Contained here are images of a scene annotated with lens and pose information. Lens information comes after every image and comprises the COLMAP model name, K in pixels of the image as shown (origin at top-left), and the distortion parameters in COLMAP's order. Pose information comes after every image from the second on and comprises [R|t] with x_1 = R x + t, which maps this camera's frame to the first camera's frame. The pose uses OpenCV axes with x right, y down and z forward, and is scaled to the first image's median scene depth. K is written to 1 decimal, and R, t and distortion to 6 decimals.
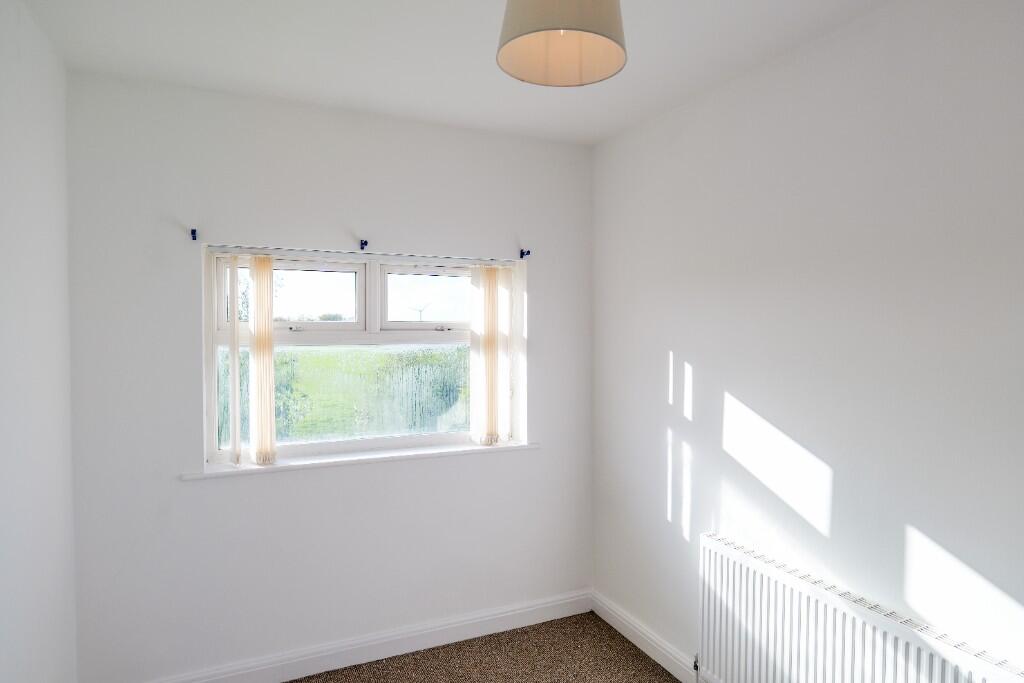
lens RADIAL K [[607.7, 0, 516.4], [0, 607.7, 339.5], [0, 0, 1]] dist [-0.022525, 0.015533]
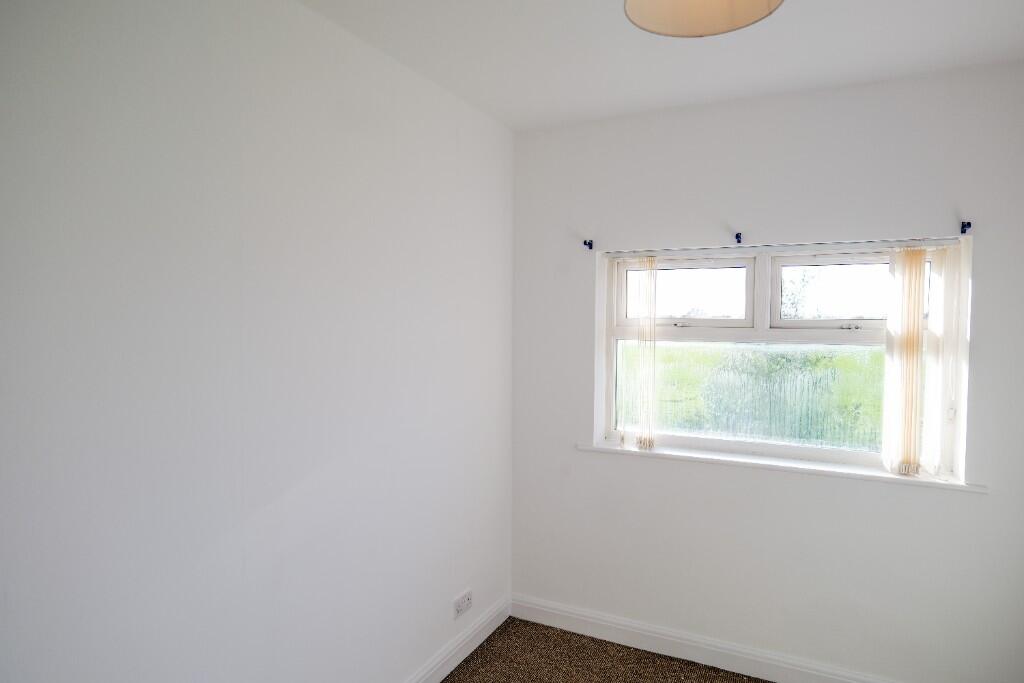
lens RADIAL K [[607.7, 0, 516.8], [0, 607.7, 343.0], [0, 0, 1]] dist [-0.022525, 0.015533]
pose [[0.620205, 0.031312, -0.783814, 0.254809], [-0.024423, 0.999489, 0.020602, -0.001527], [0.784059, 0.006366, 0.620653, 0.116941]]
